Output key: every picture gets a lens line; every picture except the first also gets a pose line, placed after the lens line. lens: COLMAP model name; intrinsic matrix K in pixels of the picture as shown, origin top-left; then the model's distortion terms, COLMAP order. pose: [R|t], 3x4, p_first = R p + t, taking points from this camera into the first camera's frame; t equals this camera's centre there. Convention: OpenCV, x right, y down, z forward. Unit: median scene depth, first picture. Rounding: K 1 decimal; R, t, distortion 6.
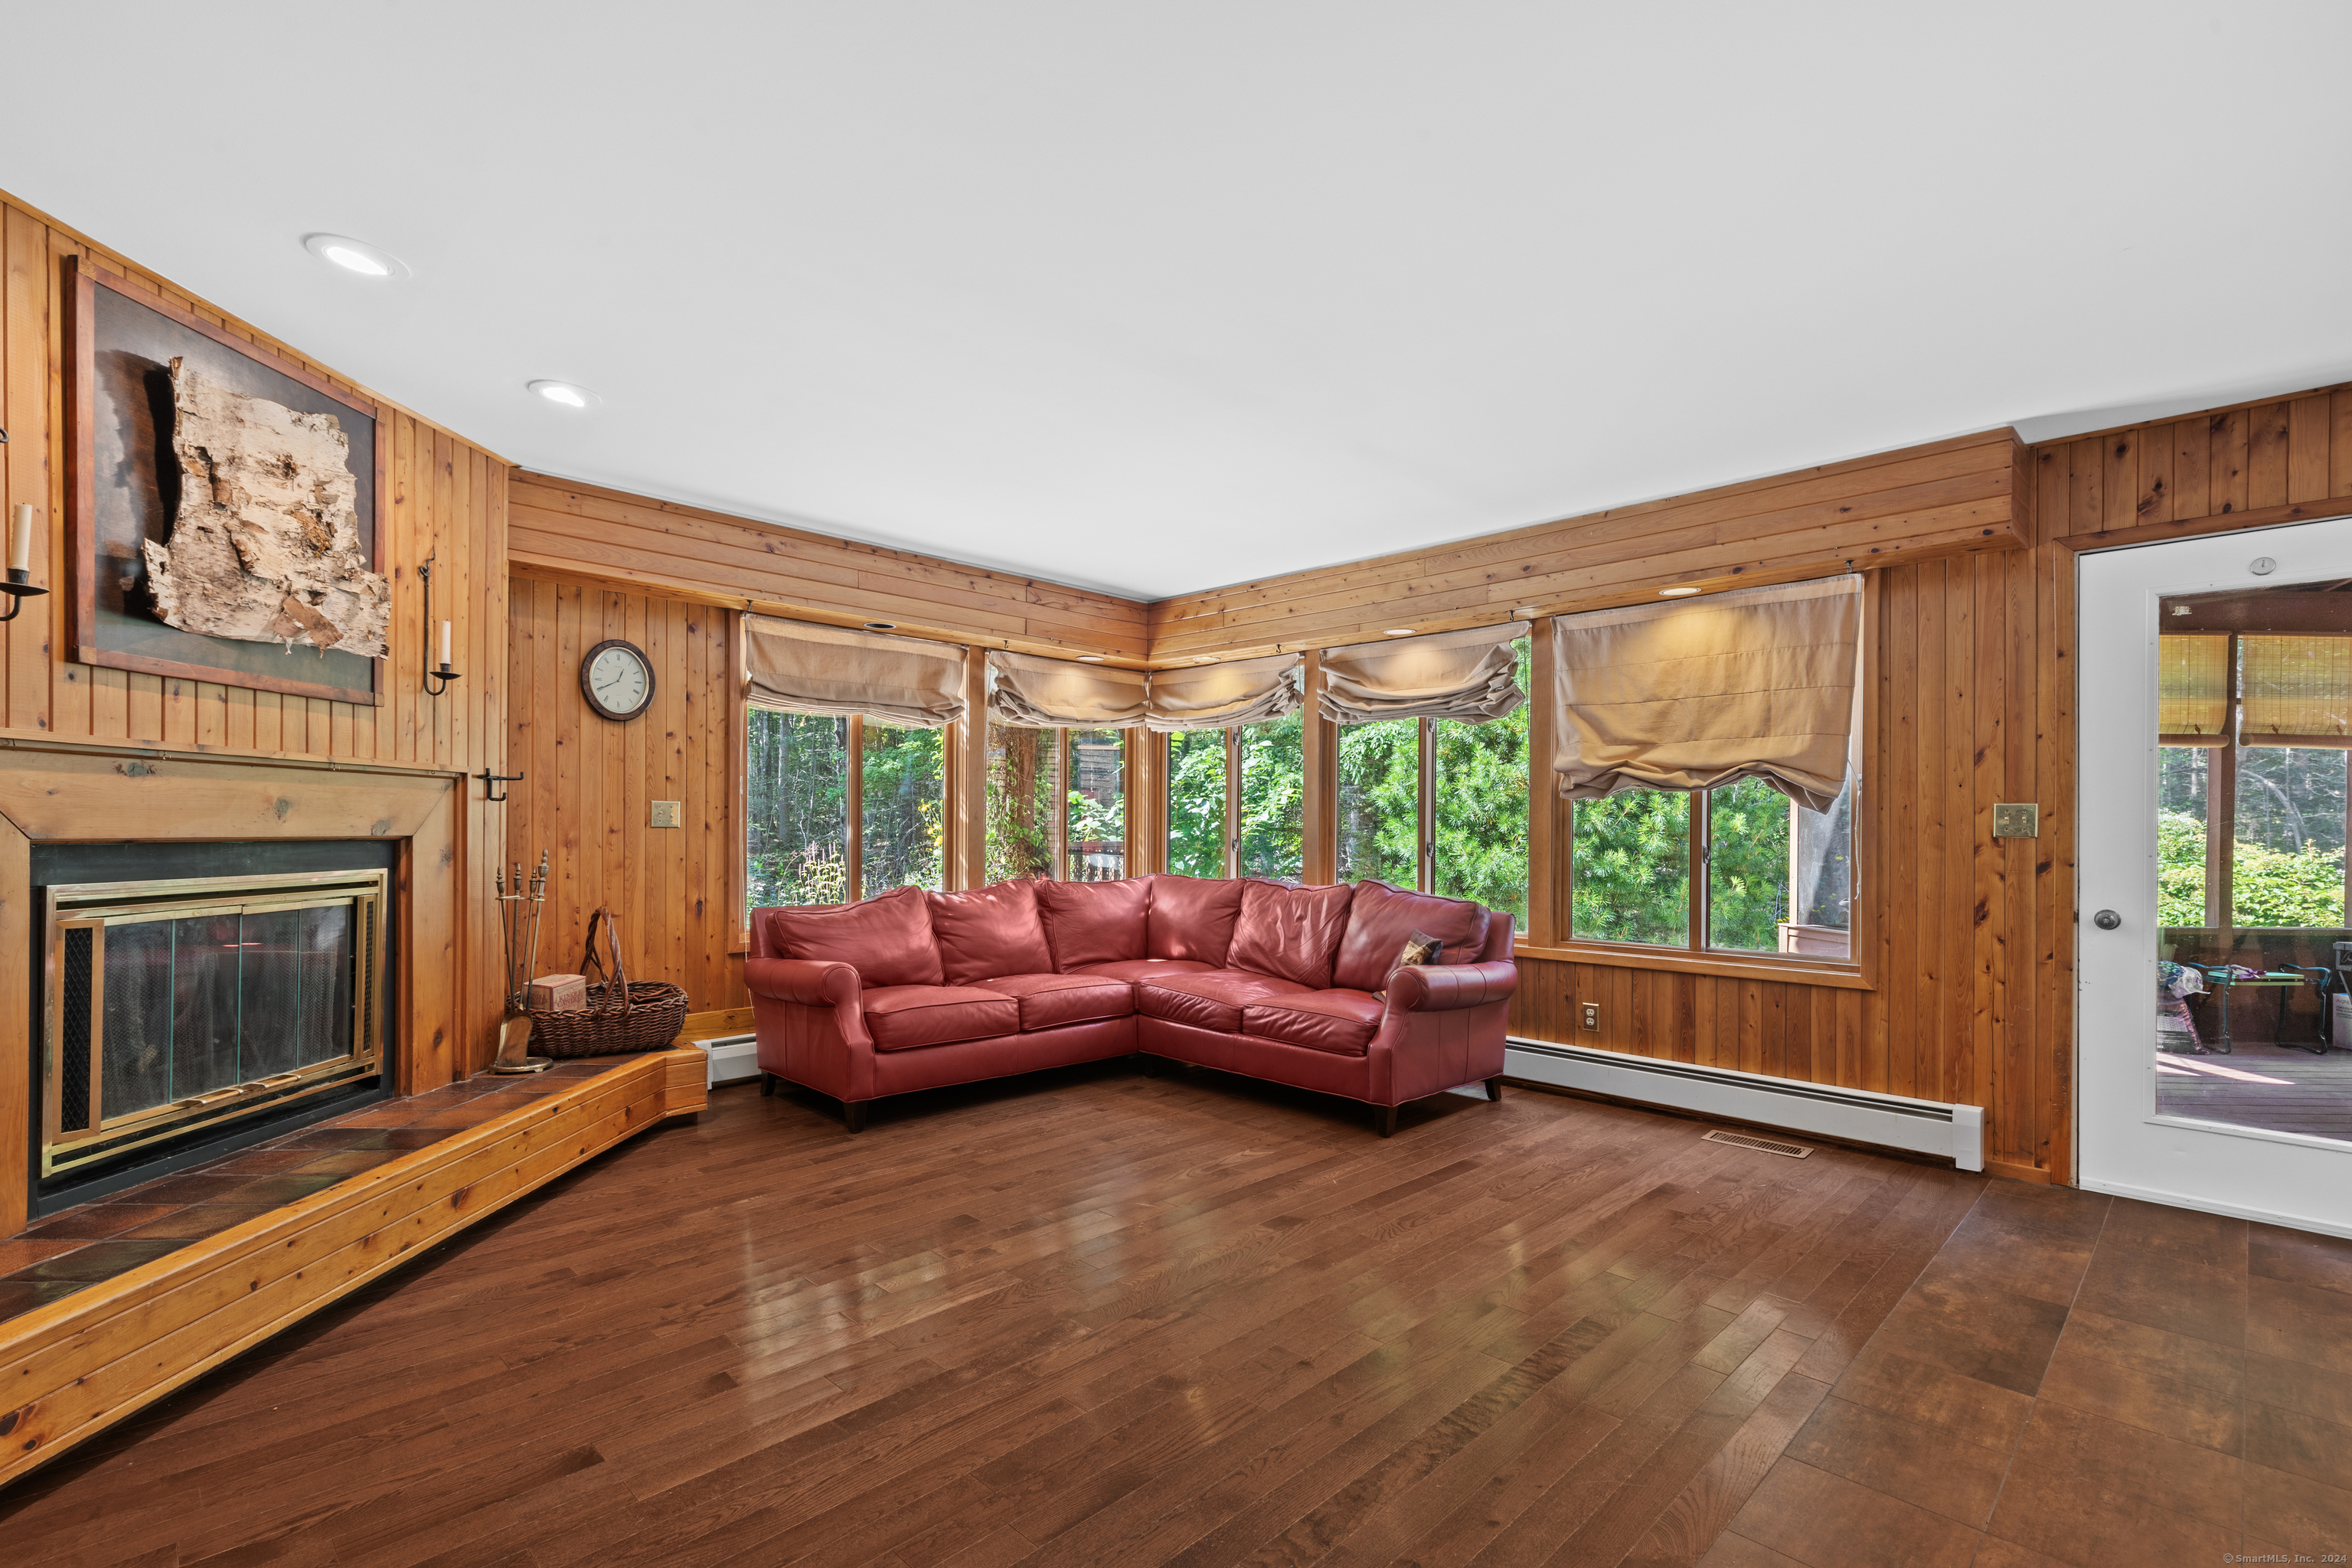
lens RADIAL K [[1068.4, 0, 1196.0], [0, 1068.4, 831.0], [0, 0, 1]] dist [0.002233, 0.000147]
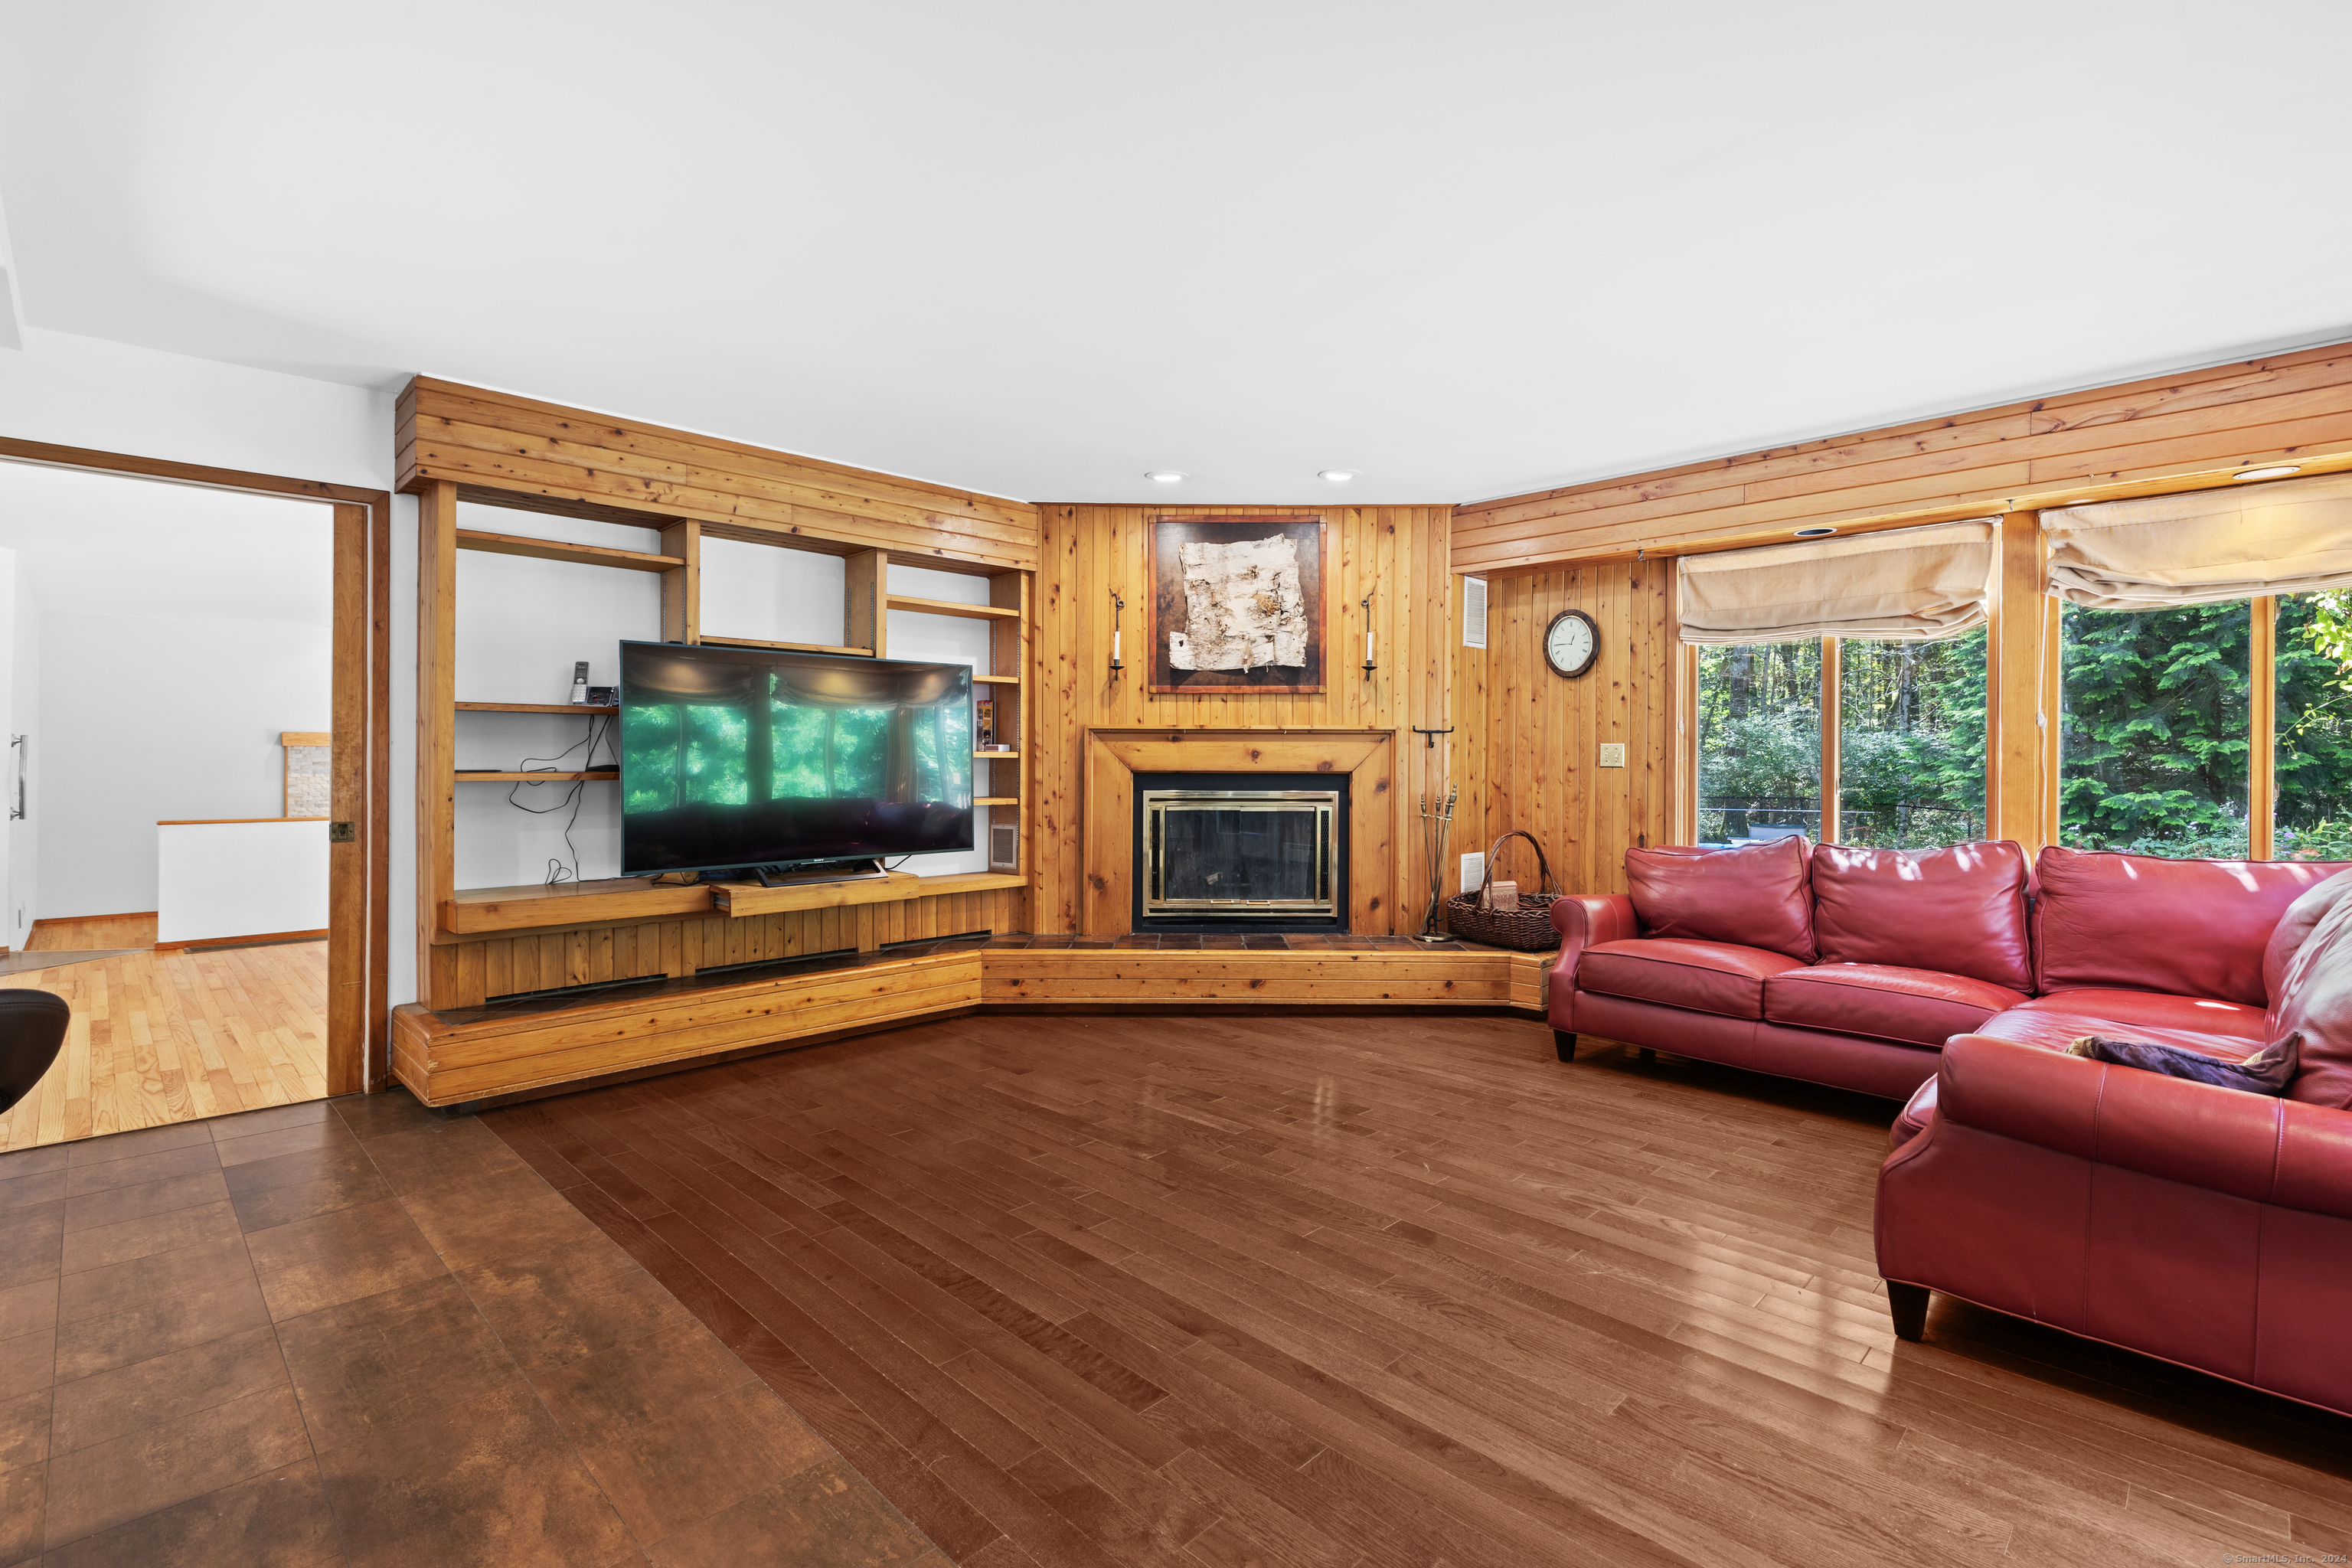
lens RADIAL K [[1075.7, 0, 1200.7], [0, 1075.7, 767.1], [0, 0, 1]] dist [0.006039, 0.000184]
pose [[0.002763, -0.002955, -0.999992, 0.663869], [-0.006189, 0.999976, -0.002972, 0.002683], [0.999977, 0.006197, 0.002745, 0.591043]]
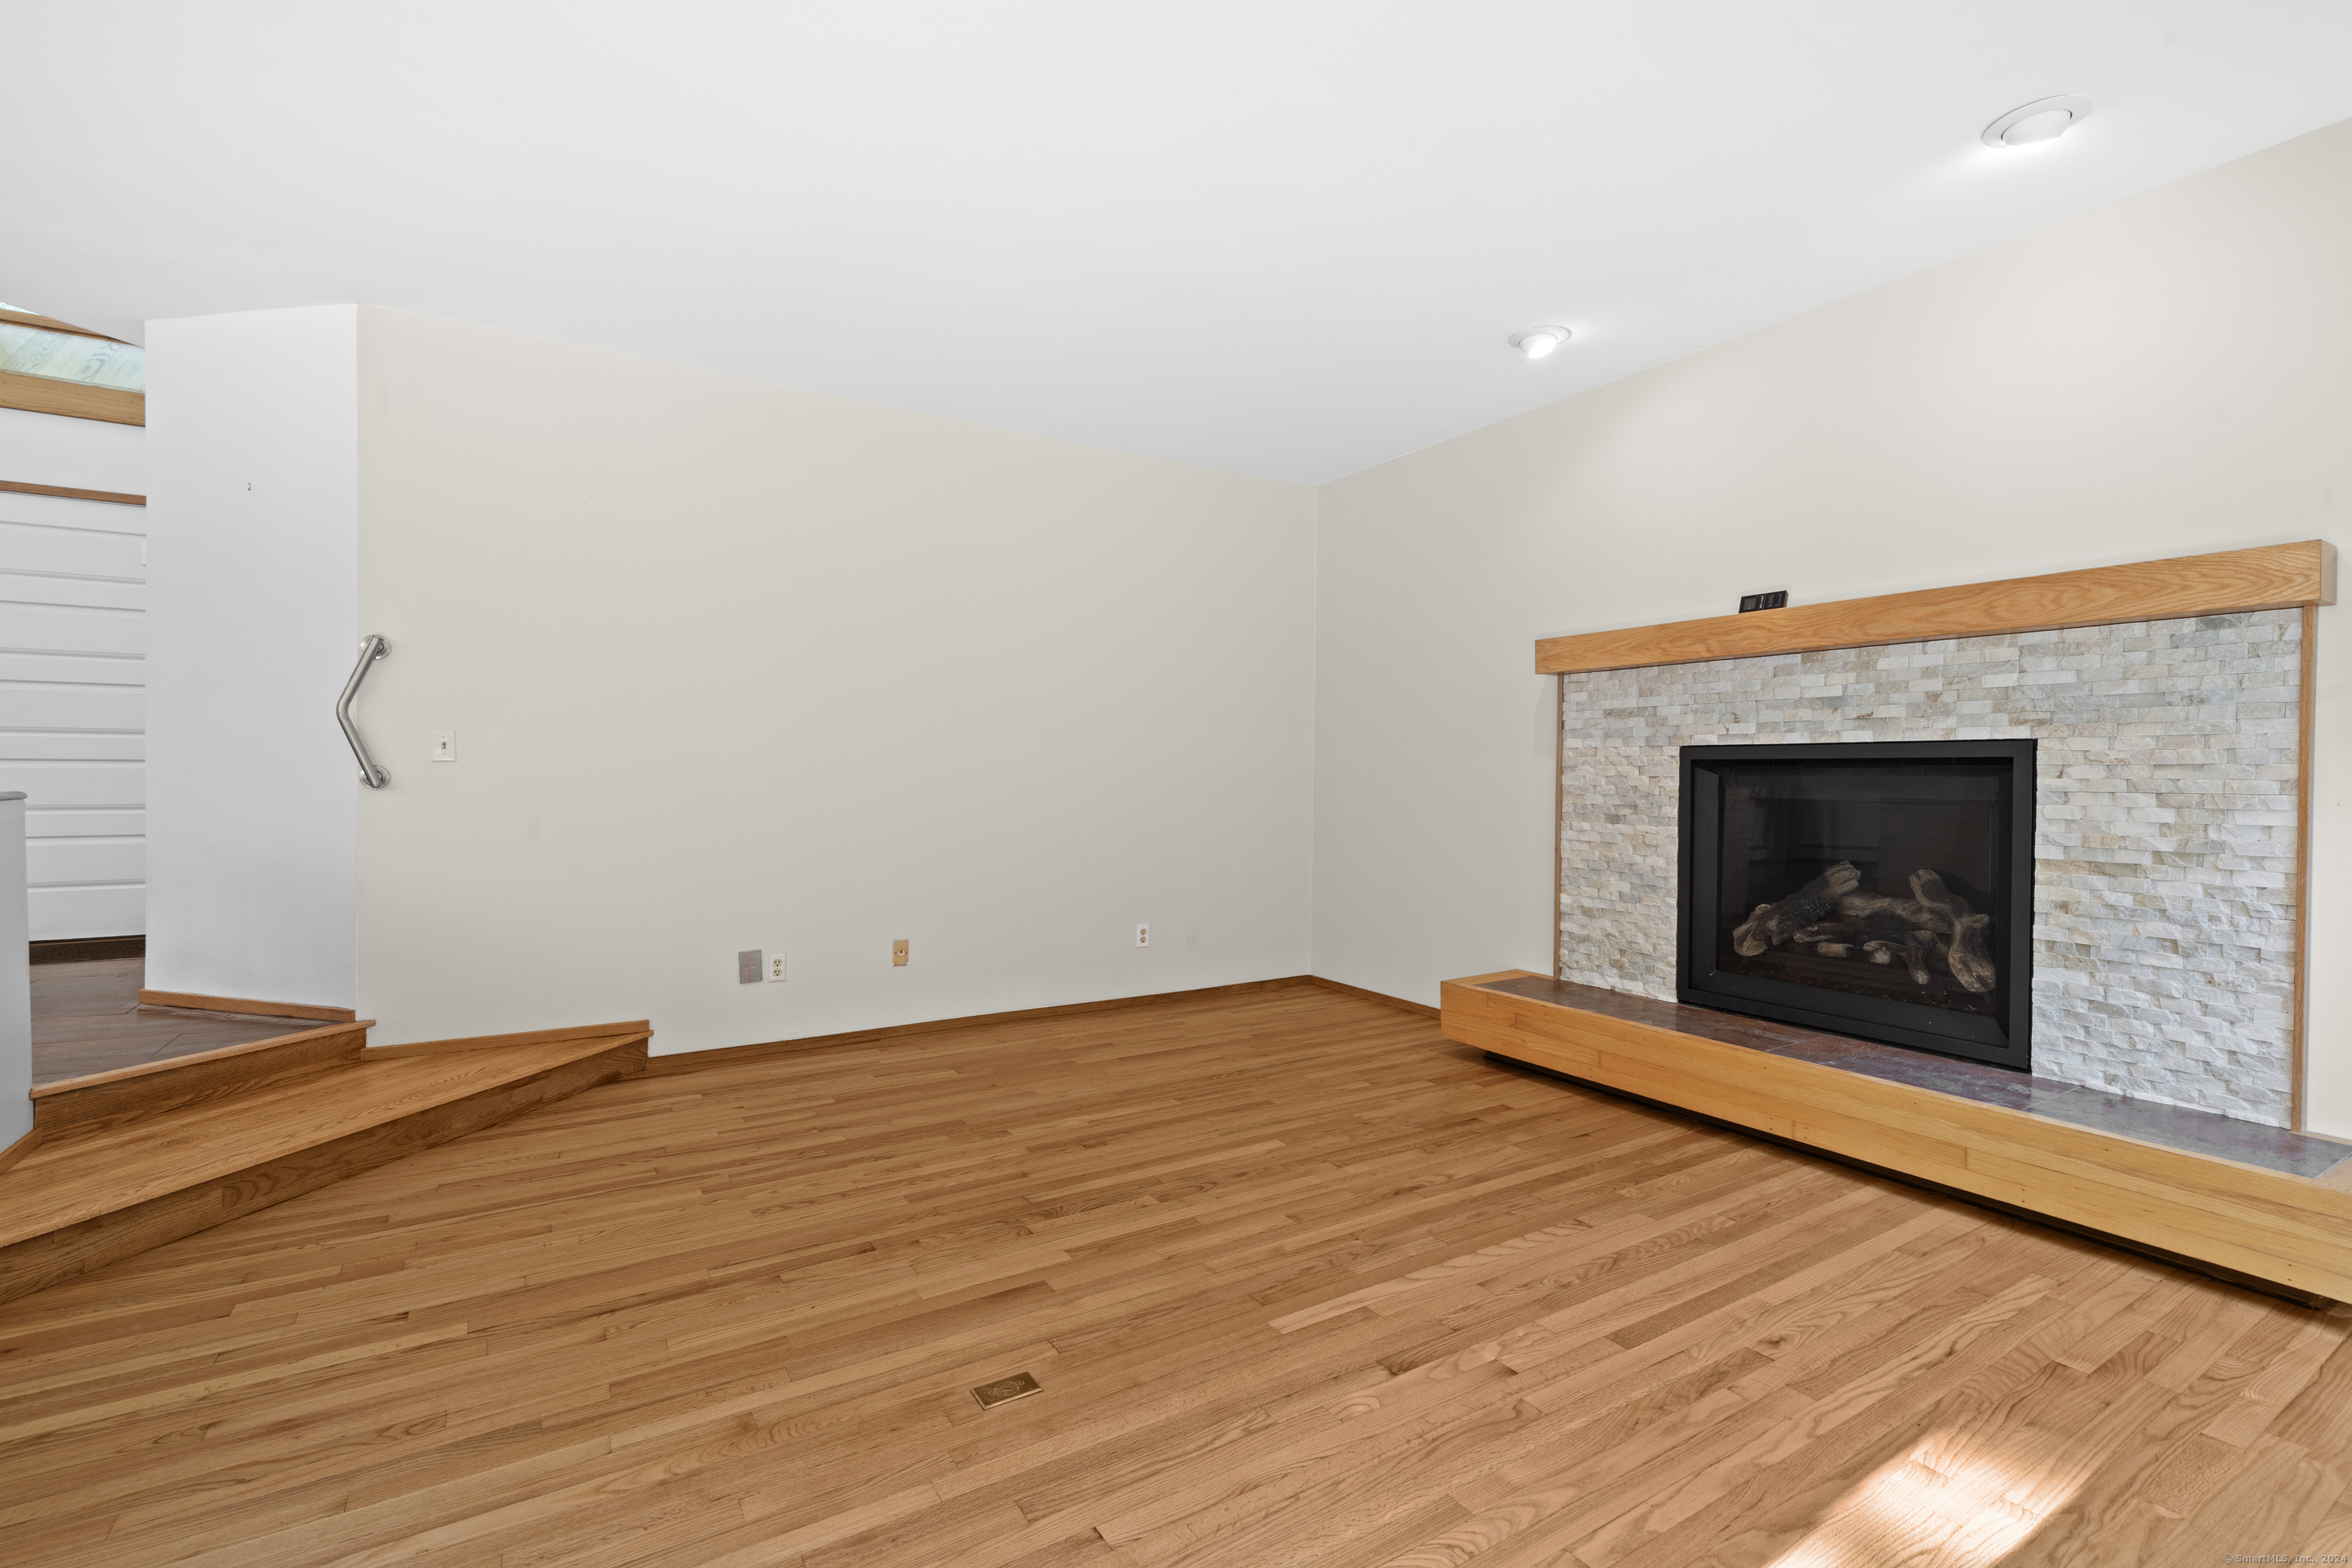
lens RADIAL K [[1057.9, 0, 1192.7], [0, 1057.9, 784.2], [0, 0, 1]] dist [0.006313, 0.000057]
pose [[-0.973768, -0.016601, 0.226936, -1.683775], [-0.013755, 0.999806, 0.014119, 0.057083], [-0.227127, 0.010627, -0.973807, -0.403008]]
